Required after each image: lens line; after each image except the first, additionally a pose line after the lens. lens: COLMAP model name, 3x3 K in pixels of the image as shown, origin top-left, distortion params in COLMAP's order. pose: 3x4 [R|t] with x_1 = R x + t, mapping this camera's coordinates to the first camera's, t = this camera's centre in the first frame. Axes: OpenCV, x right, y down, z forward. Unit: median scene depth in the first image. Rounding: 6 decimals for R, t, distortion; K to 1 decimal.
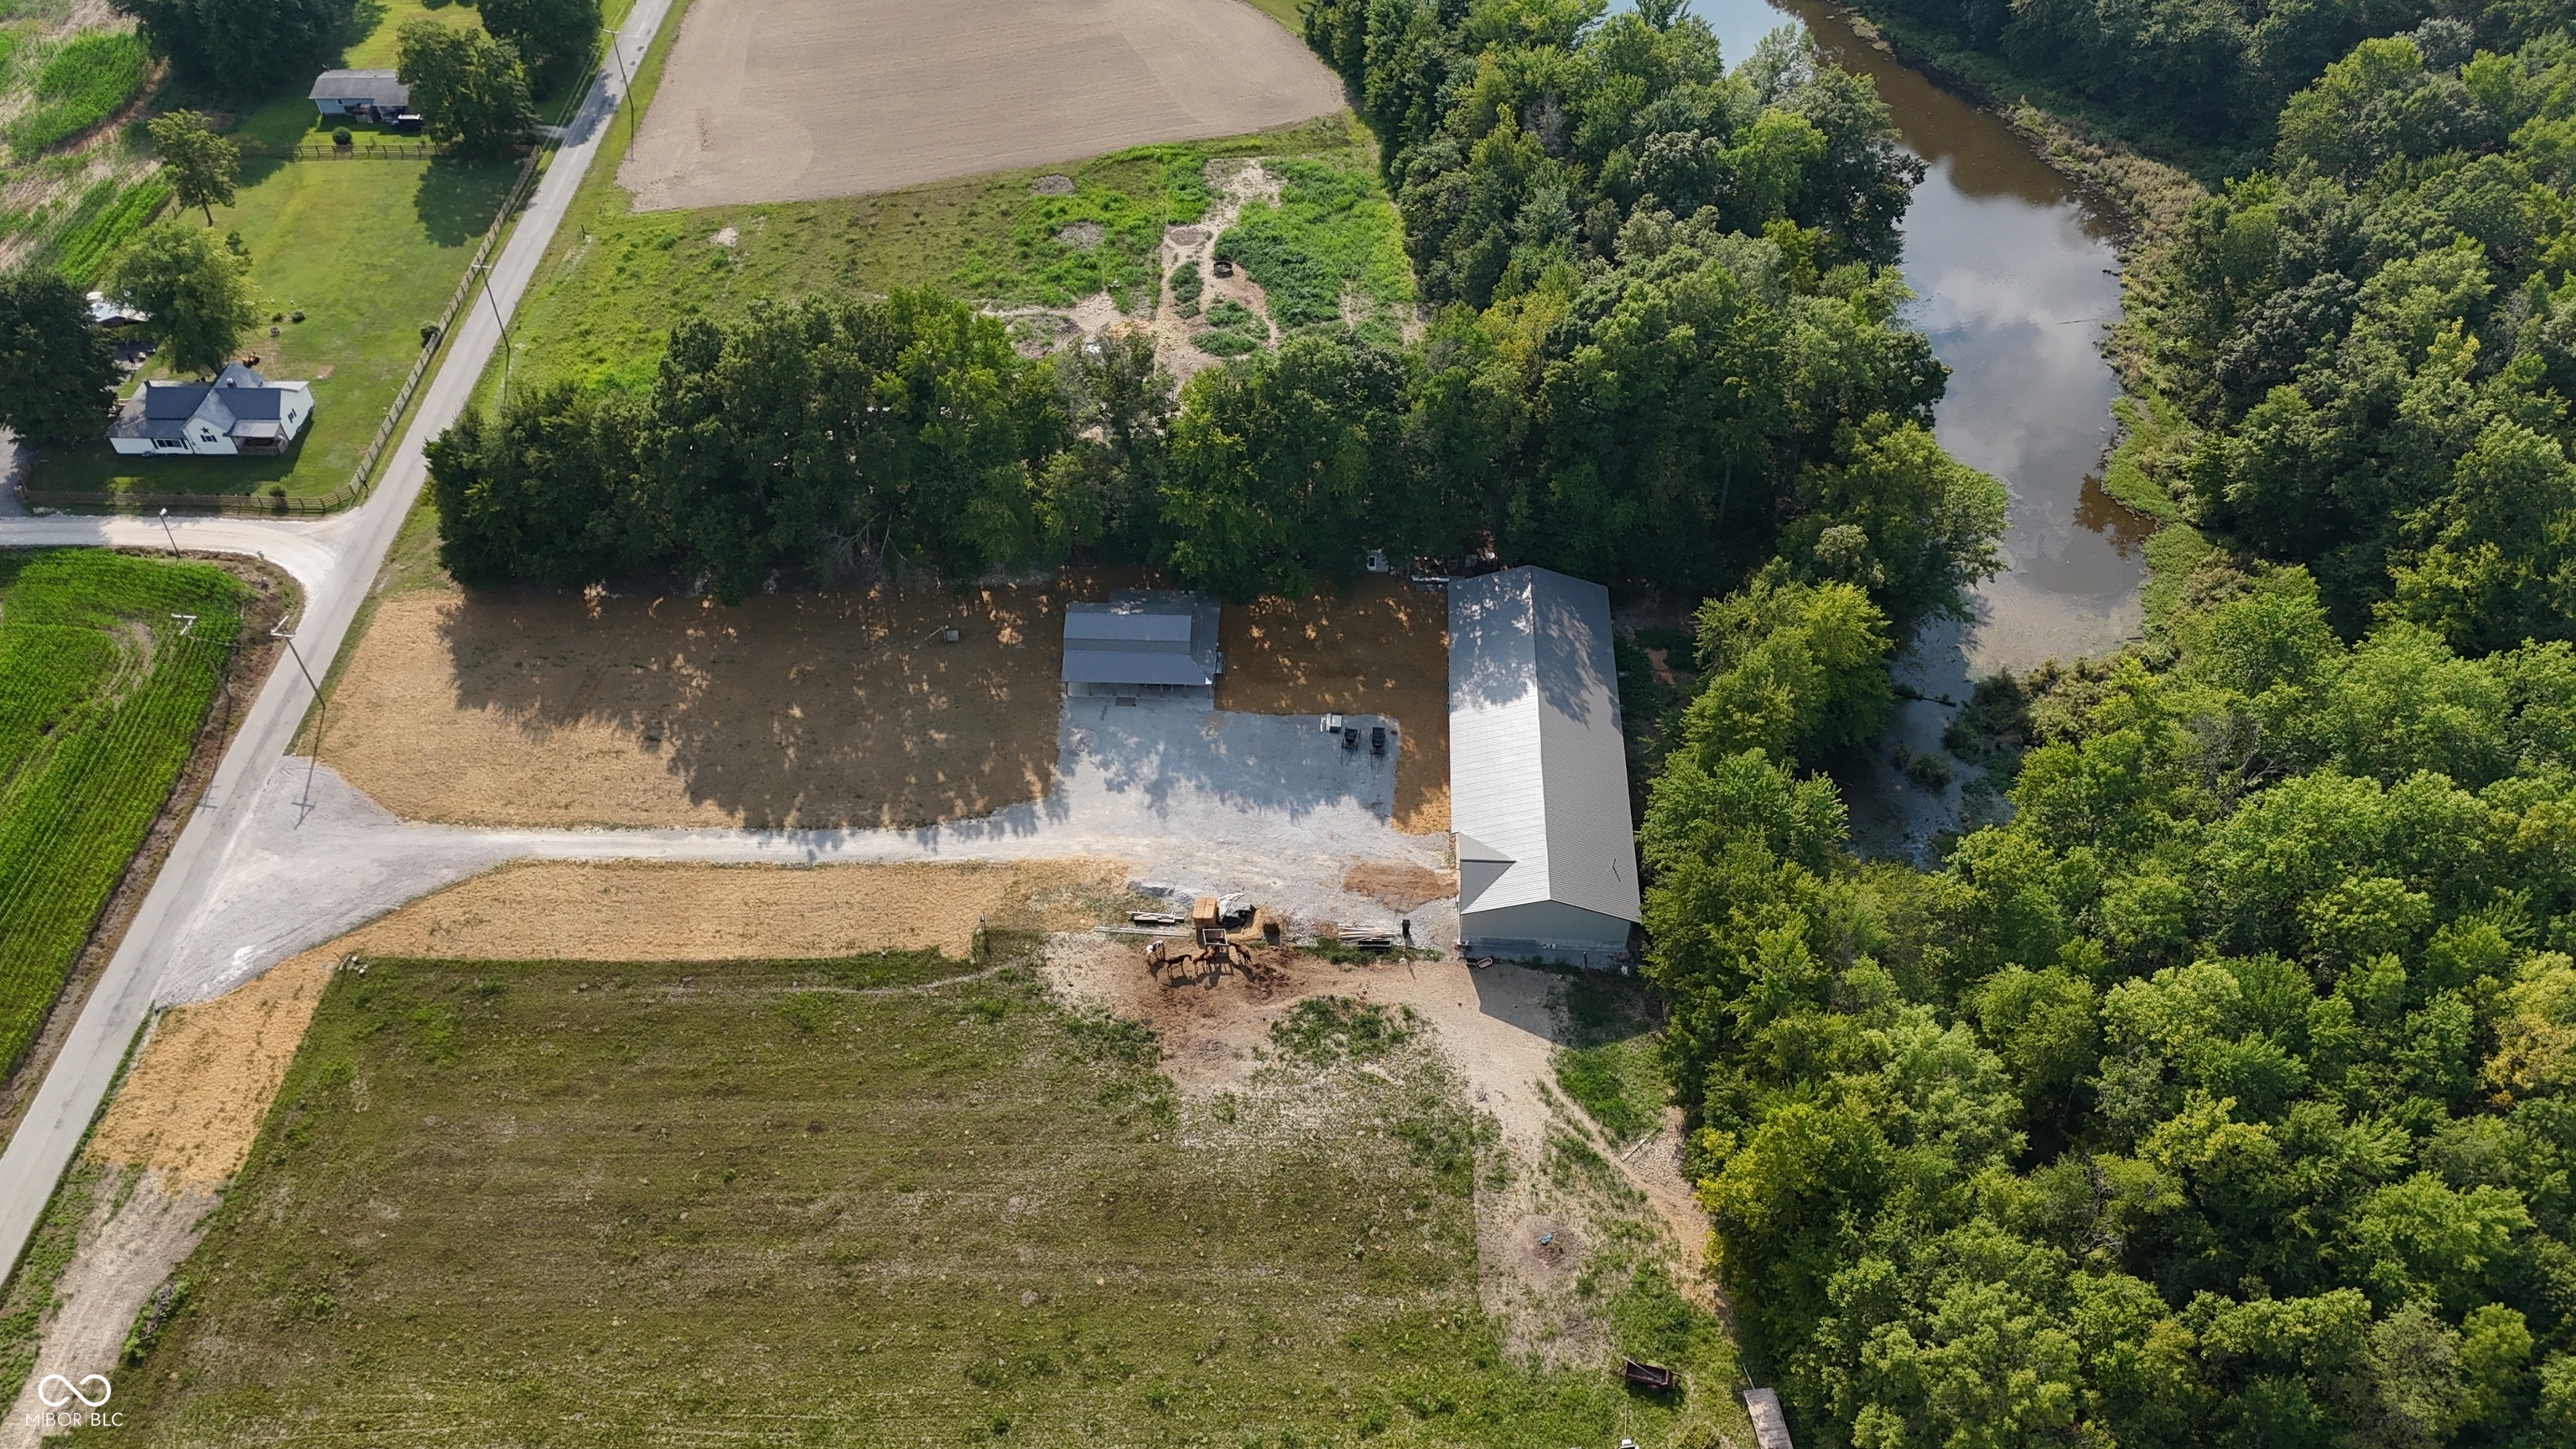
lens RADIAL K [[1889.8, 0, 1288.0], [0, 1889.8, 724.5], [0, 0, 1]] dist [0.071745, -0.071220]
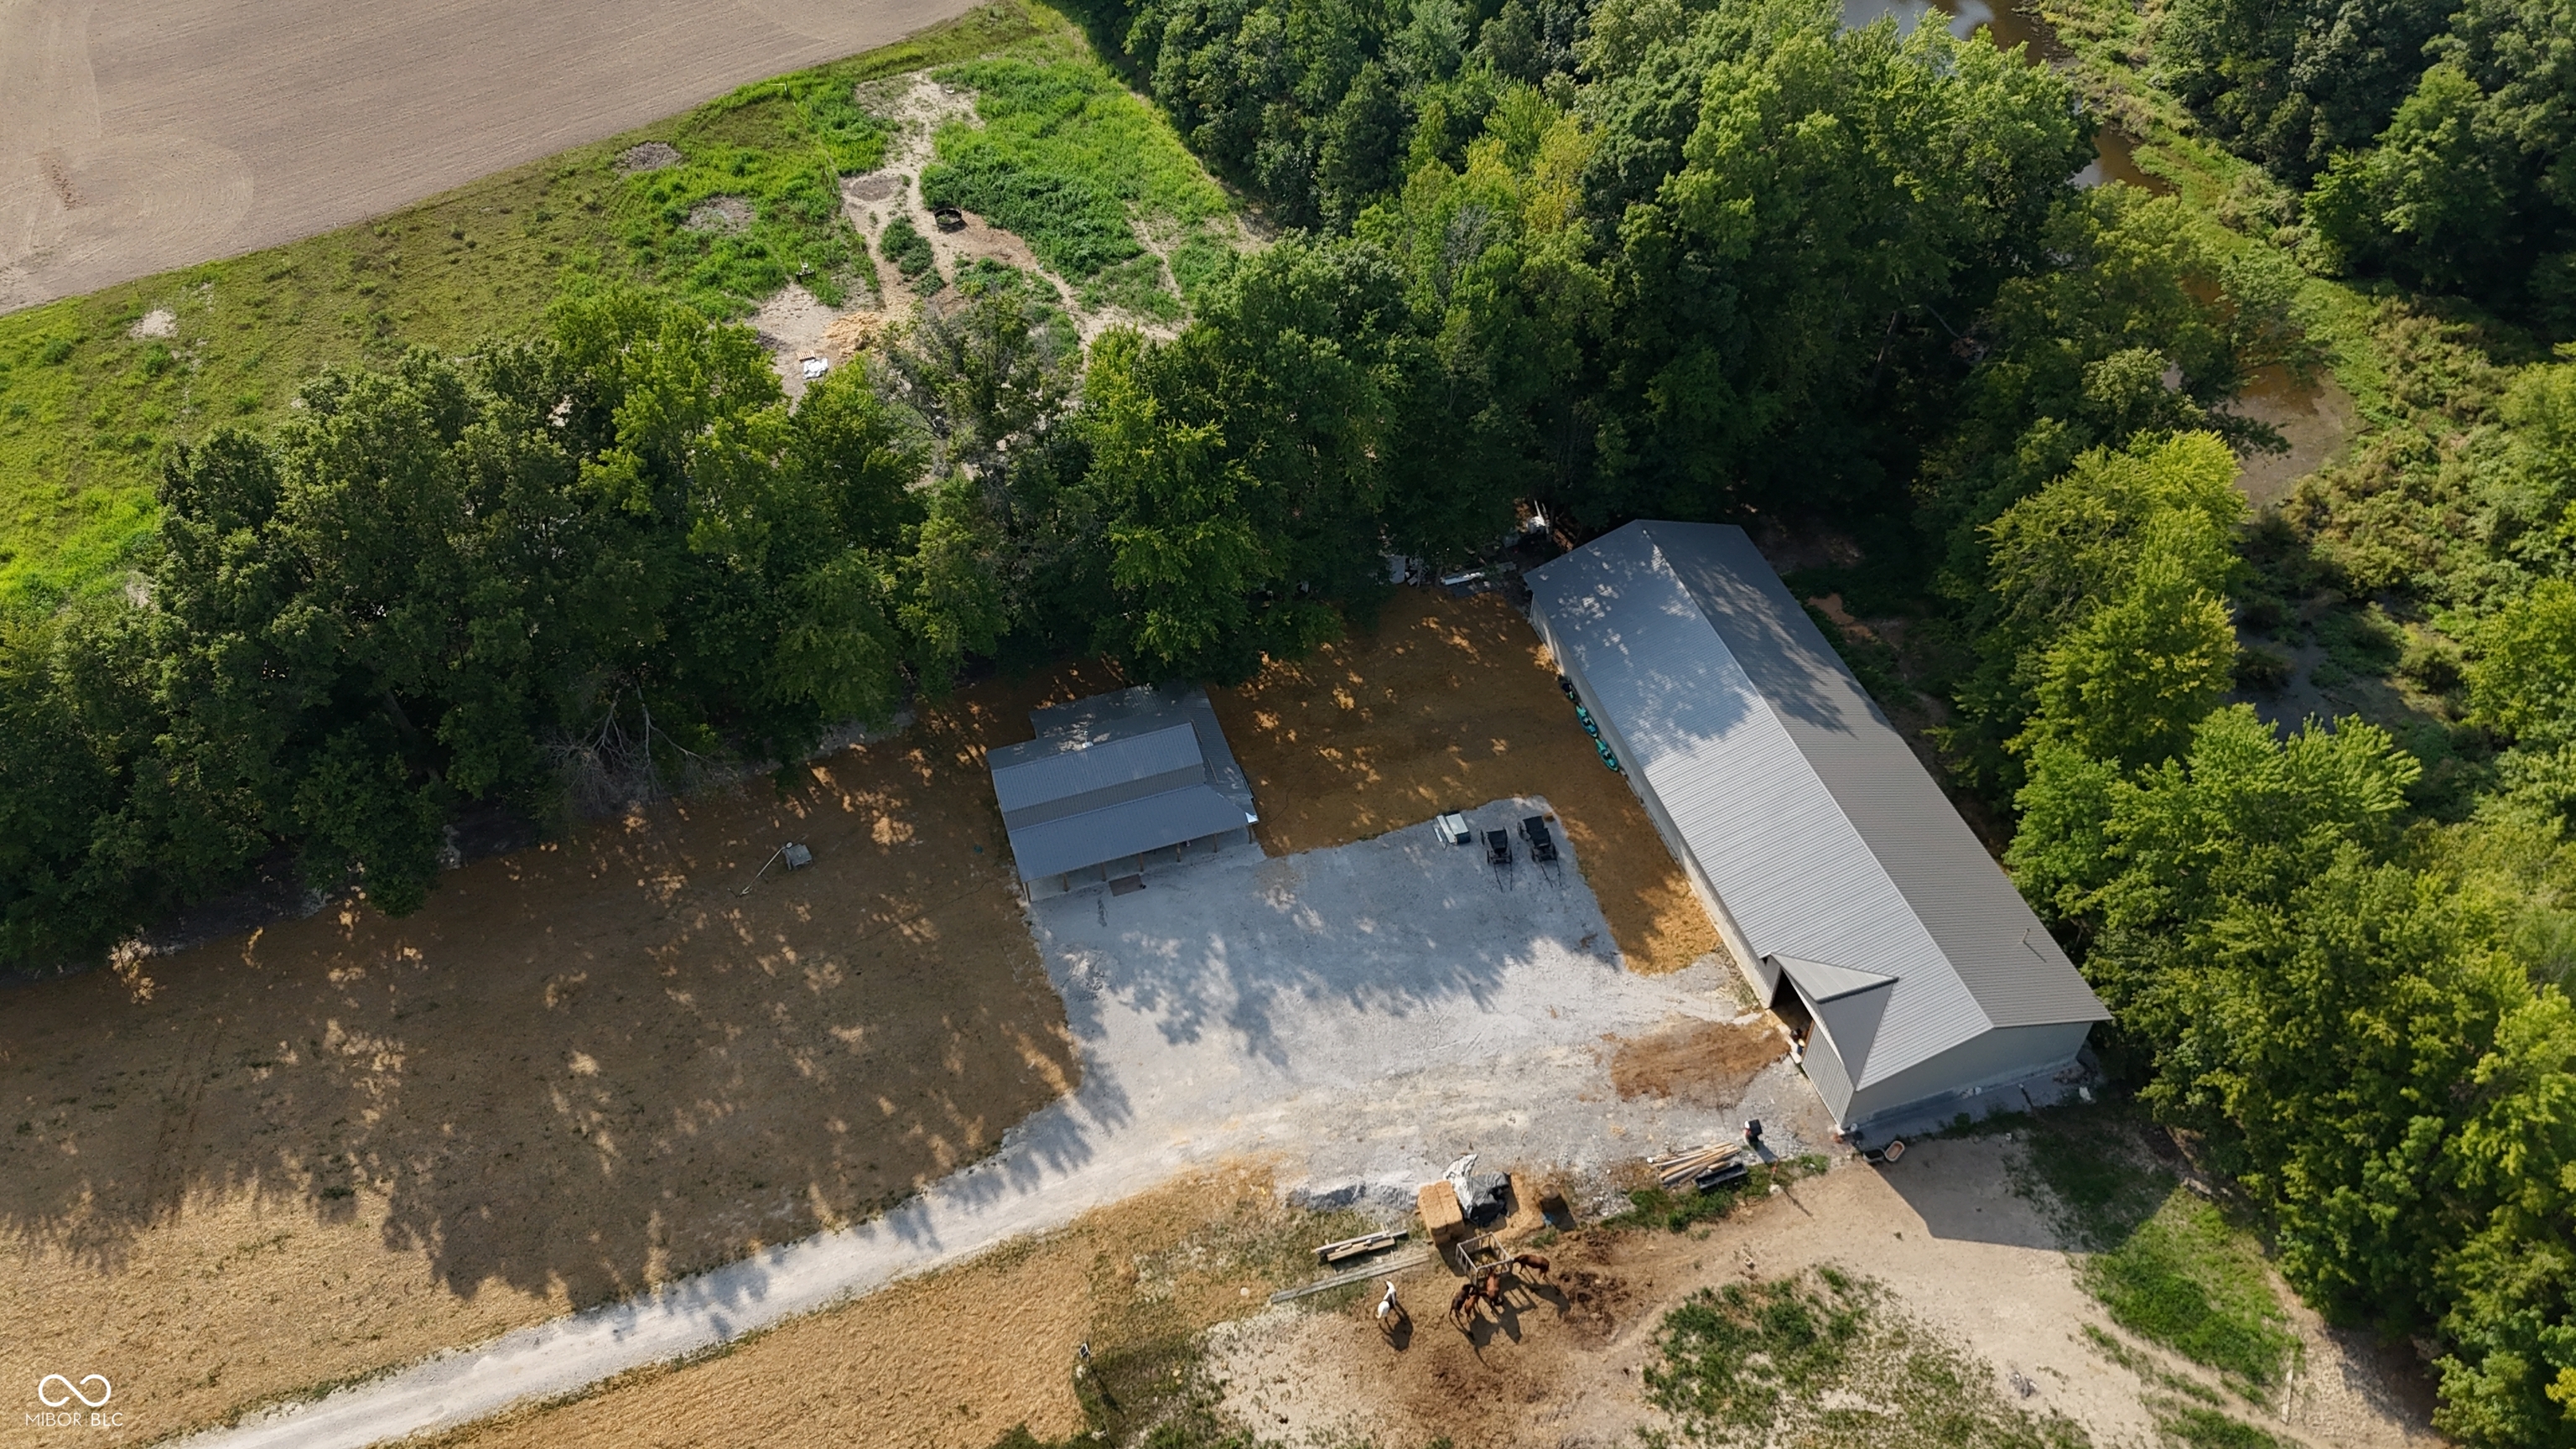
lens RADIAL K [[1910.2, 0, 1281.1], [0, 1910.2, 714.2], [0, 0, 1]] dist [0.030436, -0.000279]
pose [[0.936852, -0.254950, 0.239392, -0.174744], [0.255147, 0.966414, 0.030715, -0.072991], [-0.239183, 0.032305, 0.970437, 0.387490]]
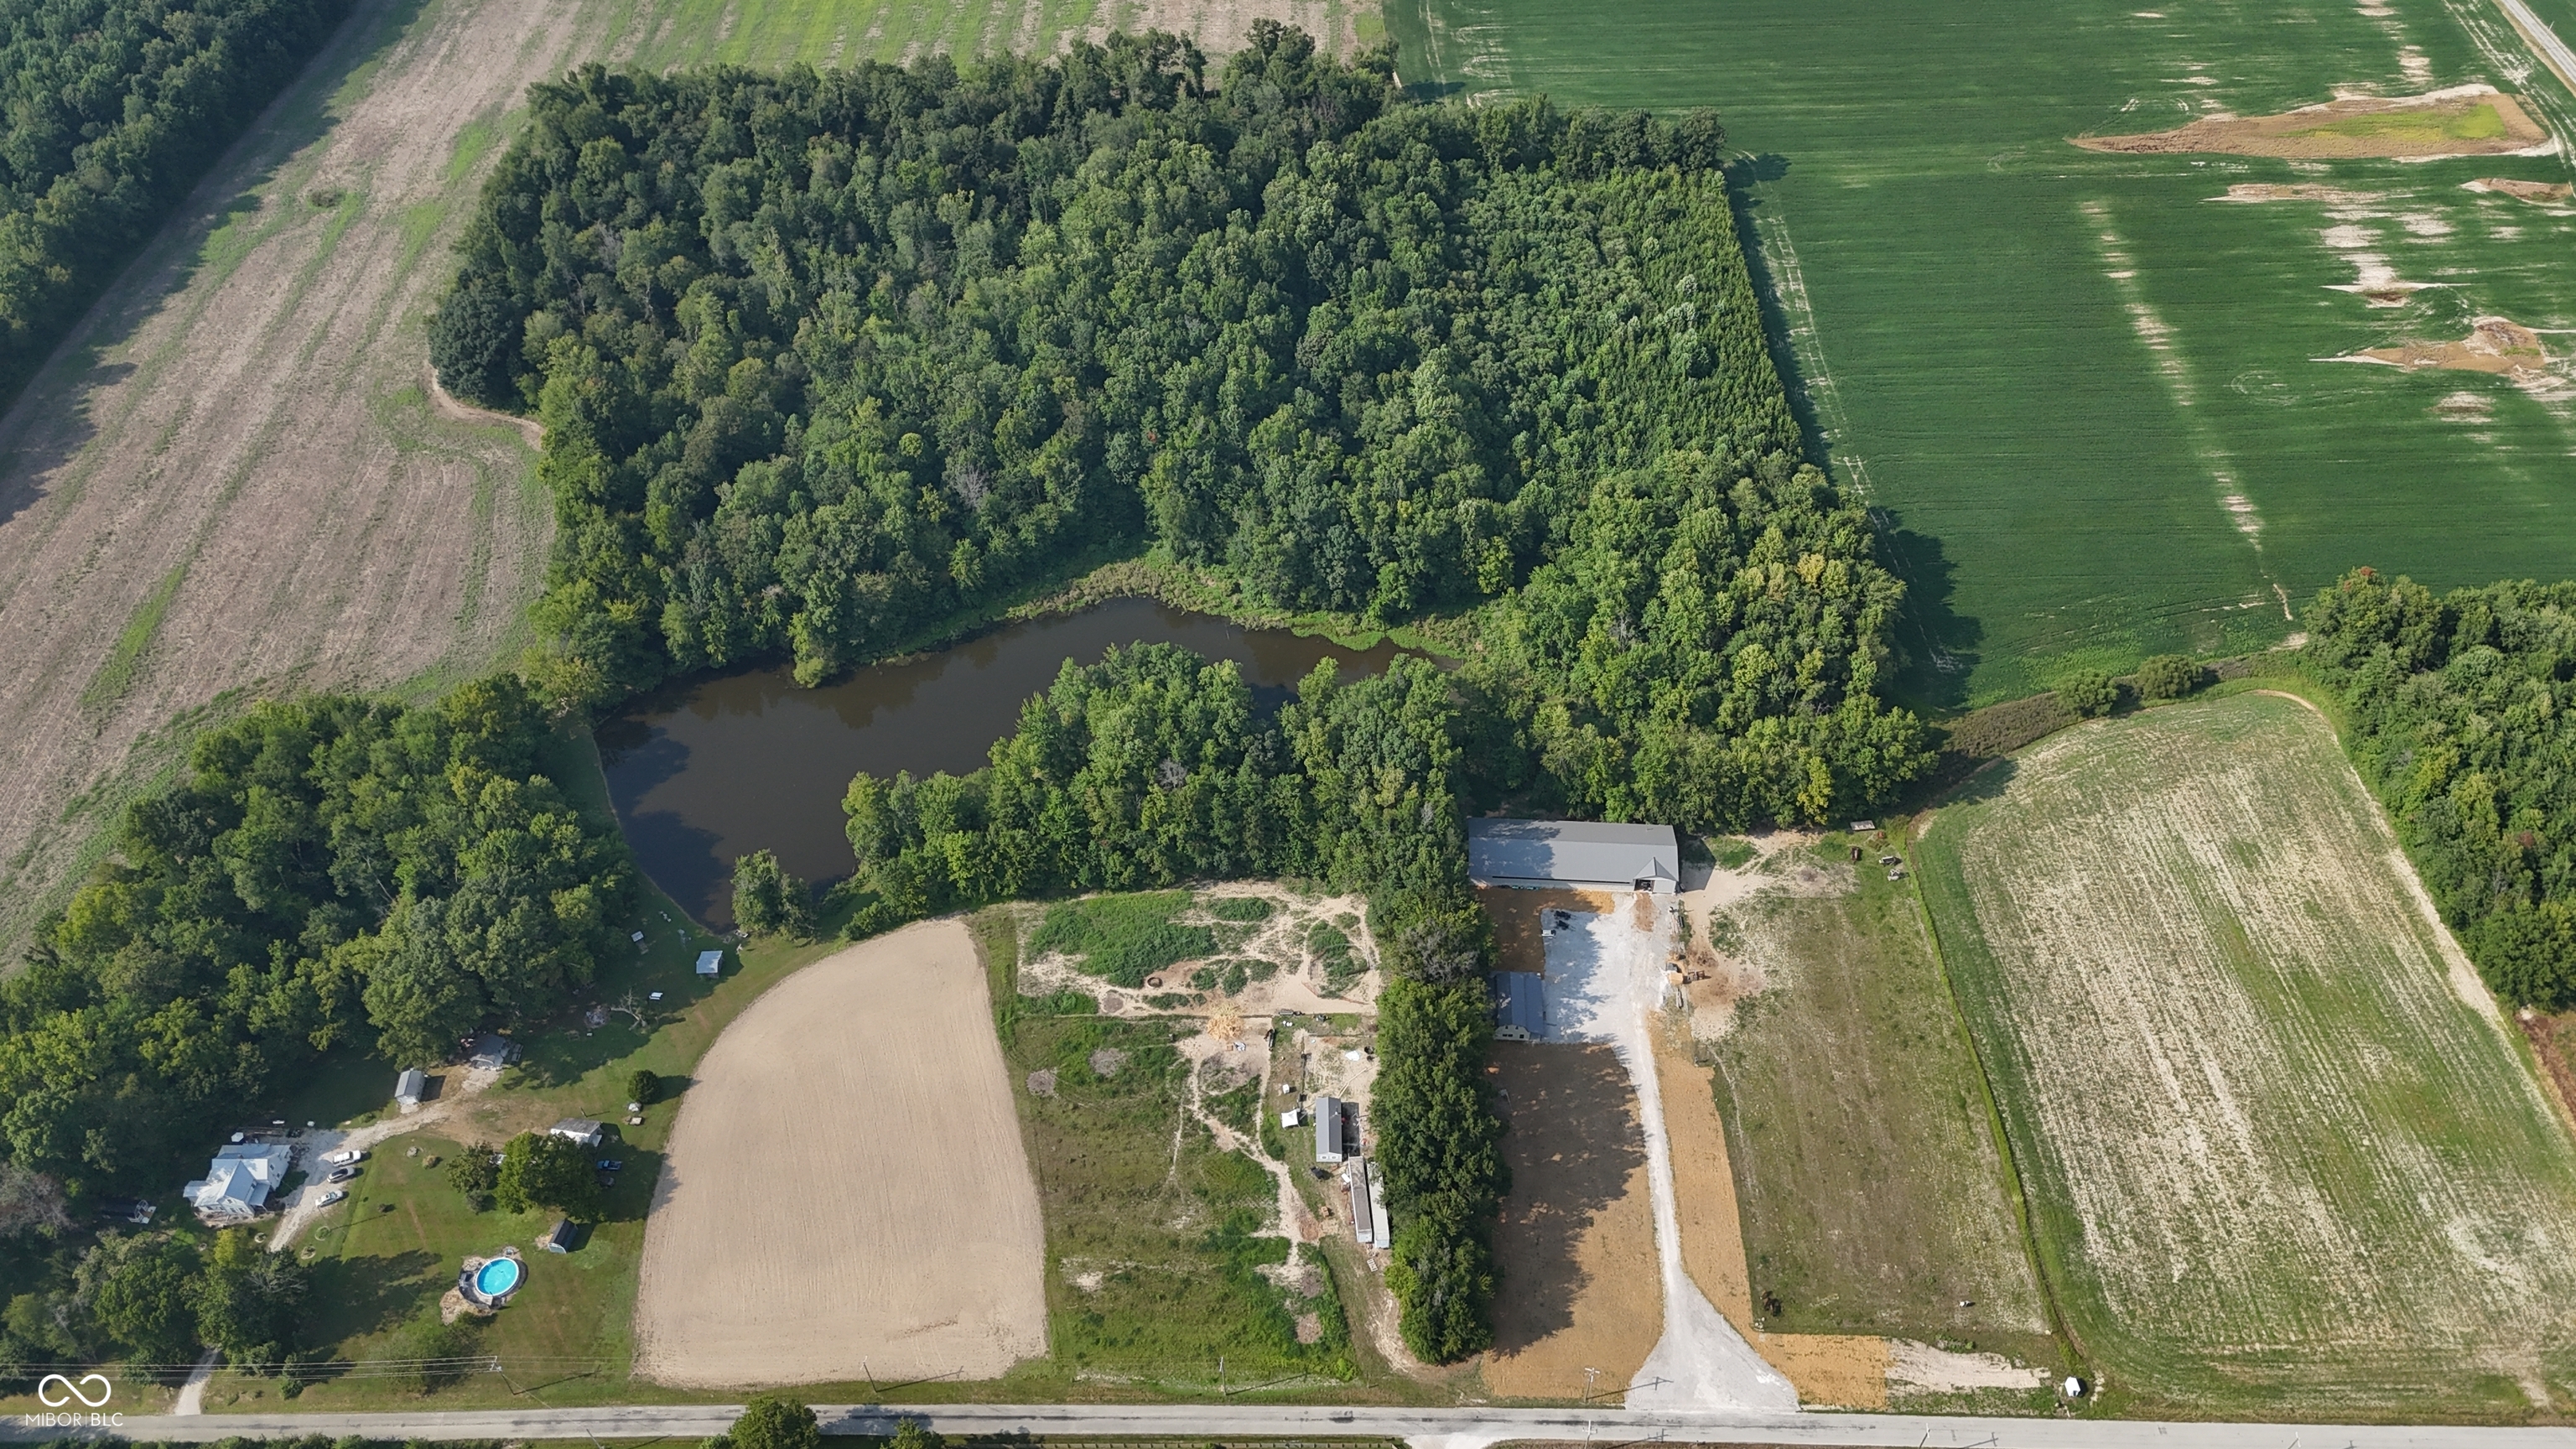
lens RADIAL K [[1914.5, 0, 1221.6], [0, 1914.5, 715.4], [0, 0, 1]] dist [0.067222, -0.143416]
pose [[0.030151, -0.717074, 0.696345, -1.299895], [0.740332, 0.484088, 0.466442, -1.383508], [-0.671565, 0.501463, 0.545468, -0.045423]]
